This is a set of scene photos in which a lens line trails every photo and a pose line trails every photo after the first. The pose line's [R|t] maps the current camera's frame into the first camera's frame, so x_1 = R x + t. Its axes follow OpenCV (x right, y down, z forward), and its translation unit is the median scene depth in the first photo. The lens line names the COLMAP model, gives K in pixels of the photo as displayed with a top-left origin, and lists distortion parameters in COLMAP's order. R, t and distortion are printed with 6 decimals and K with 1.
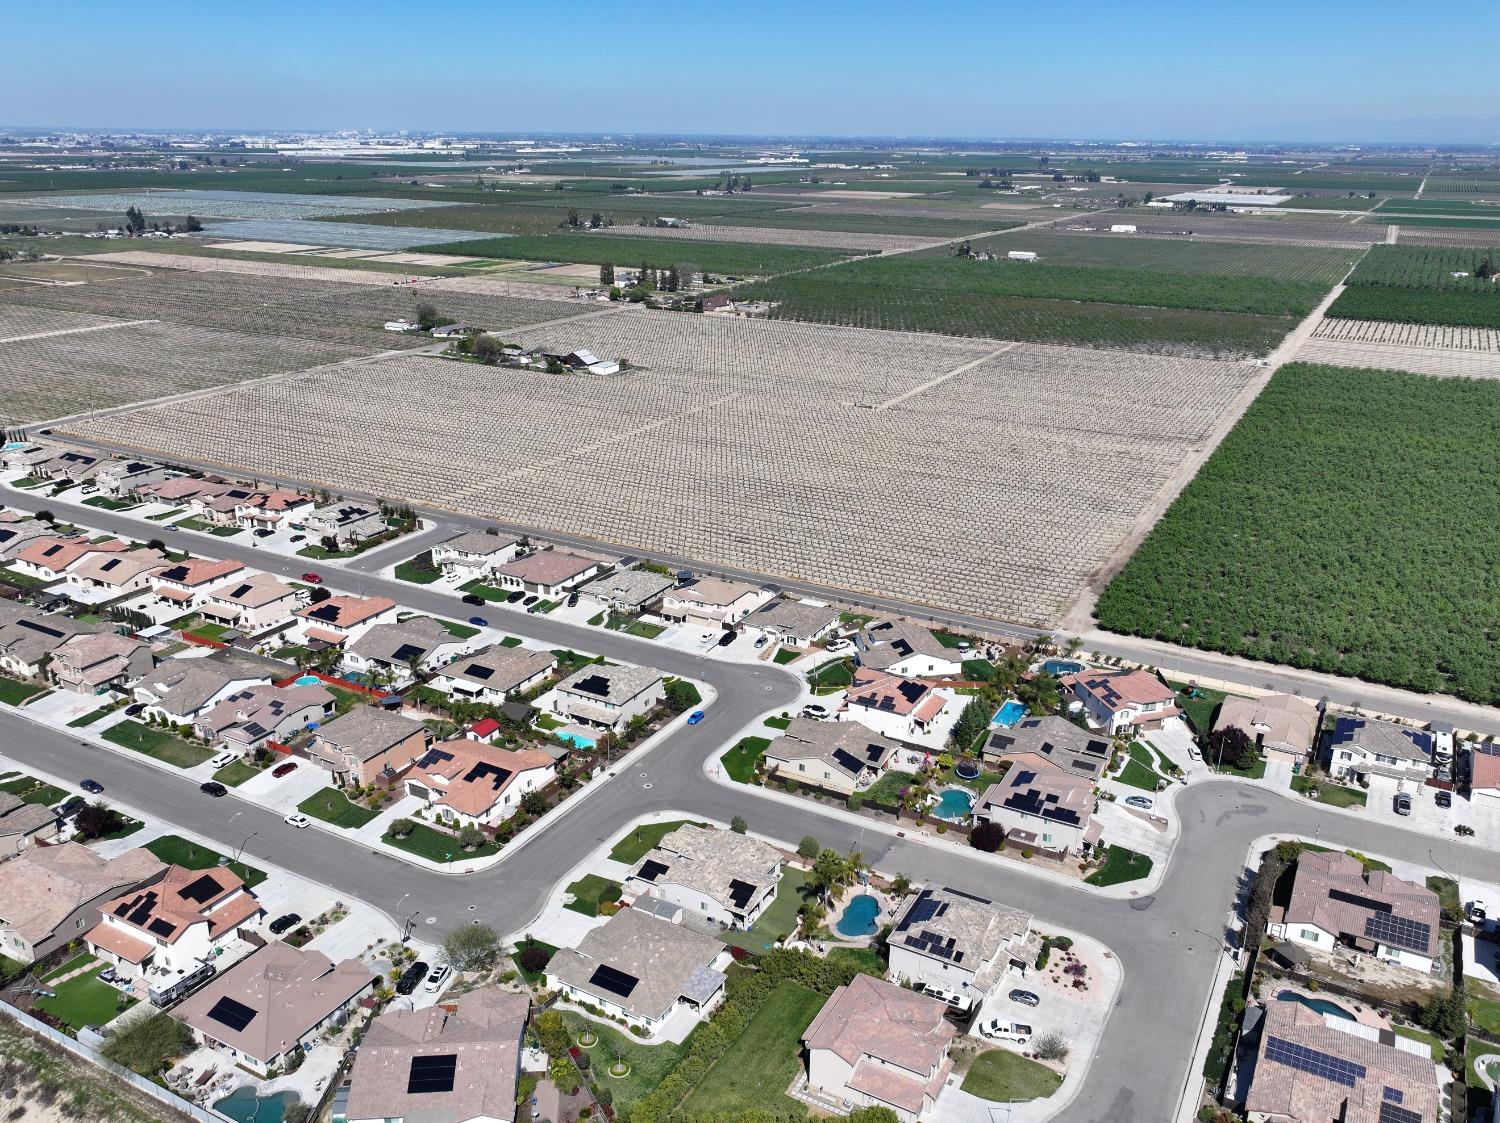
lens RADIAL K [[1210.4, 0, 751.6], [0, 1210.4, 571.3], [0, 0, 1]] dist [0.000292, 0.008888]
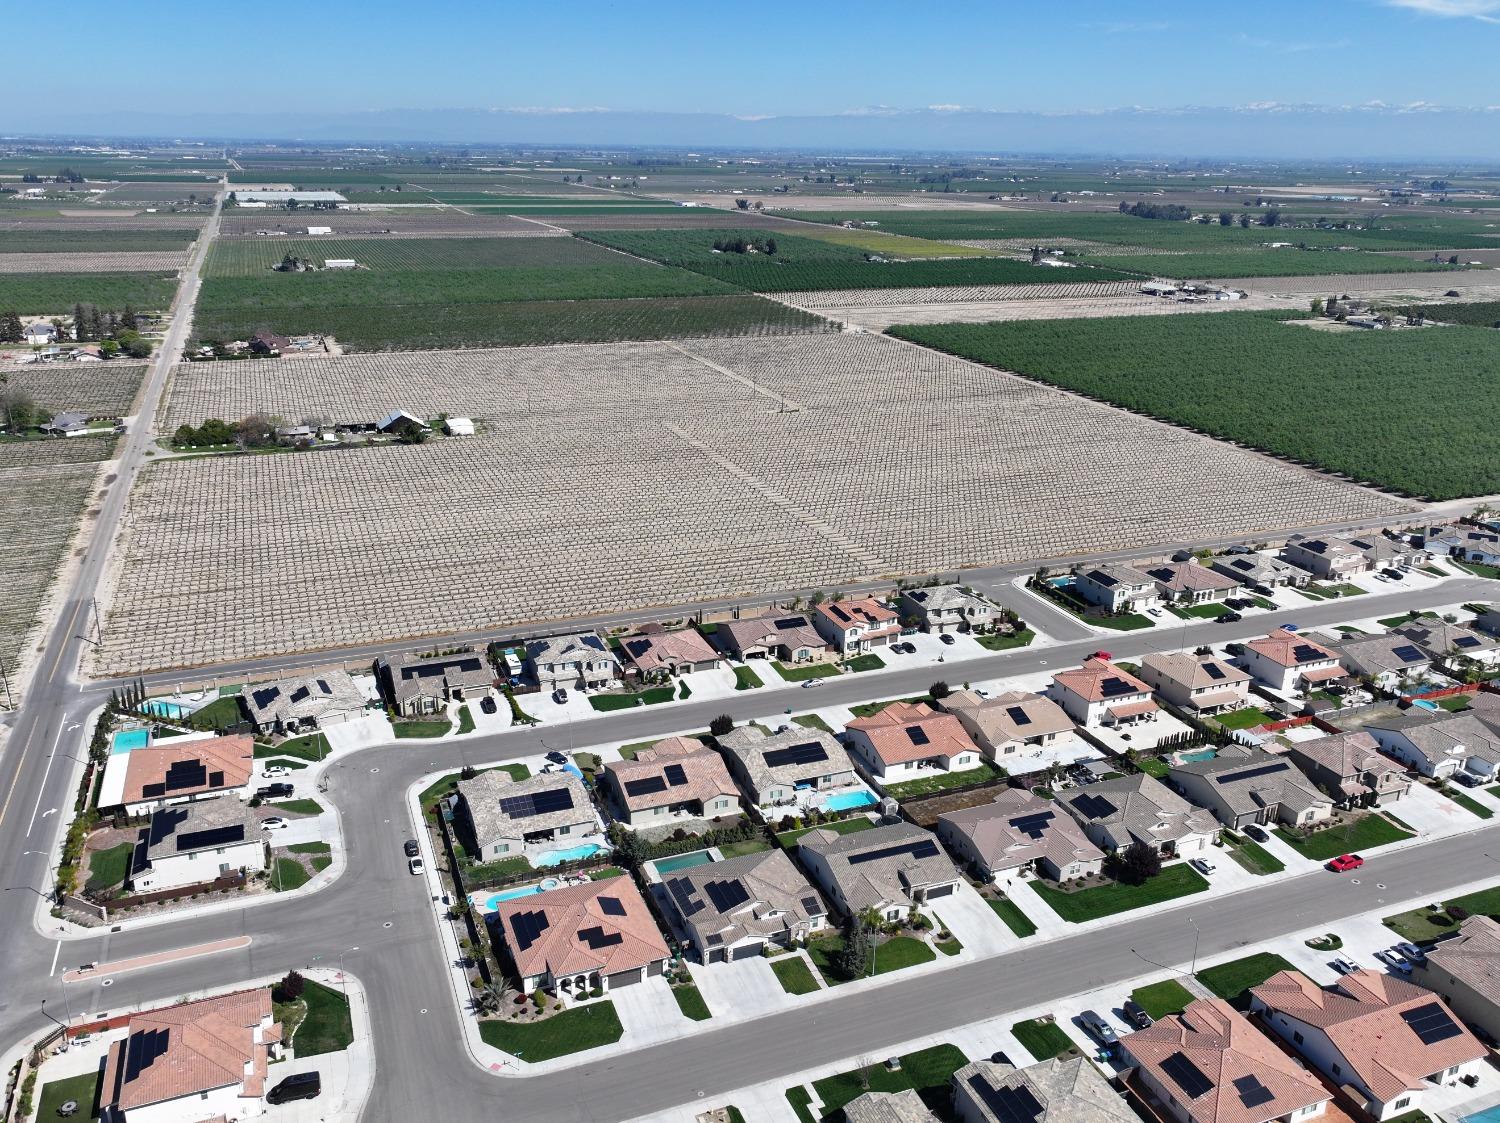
lens RADIAL K [[1210.4, 0, 751.4], [0, 1210.4, 559.8], [0, 0, 1]] dist [0.000292, 0.008888]
pose [[0.633986, -0.253126, 0.730746, -0.624793], [0.256062, 0.960325, 0.110495, -0.122018], [-0.729722, 0.117064, 0.673648, 0.316359]]
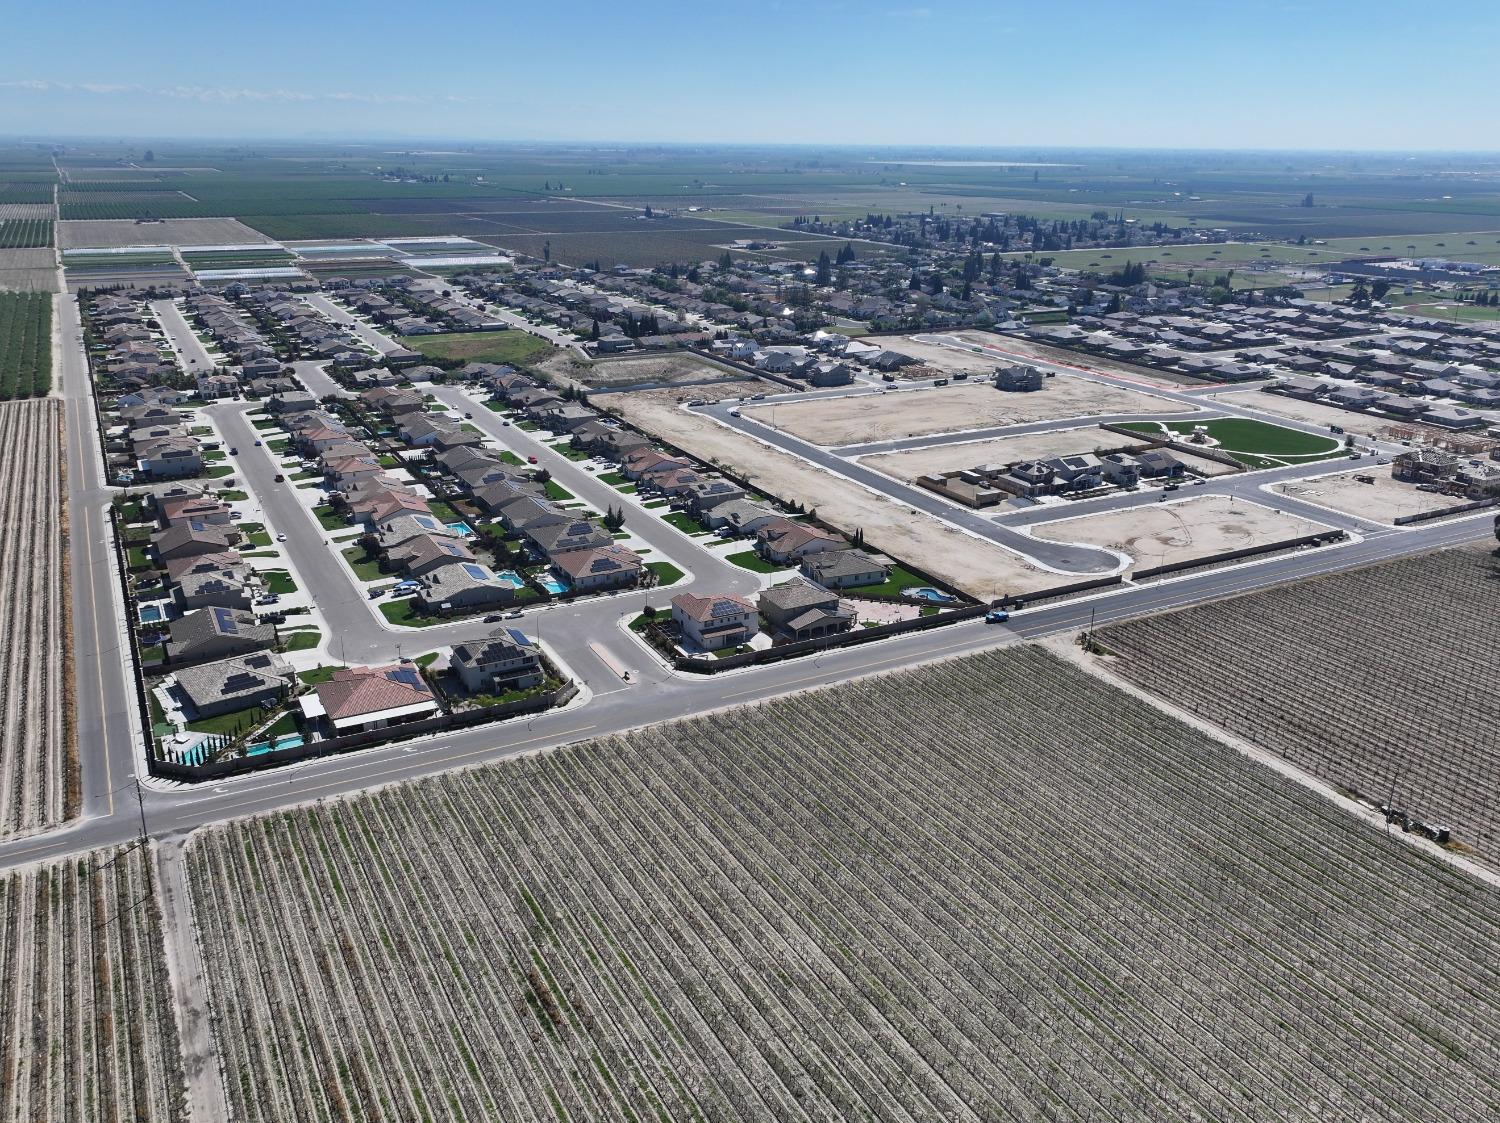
lens RADIAL K [[1210.4, 0, 759.0], [0, 1210.4, 569.1], [0, 0, 1]] dist [0.000292, 0.008888]
pose [[-0.843052, -0.199568, 0.499435, -0.799502], [0.165462, 0.787333, 0.593910, -0.330200], [-0.511748, 0.583335, -0.630742, 0.879030]]
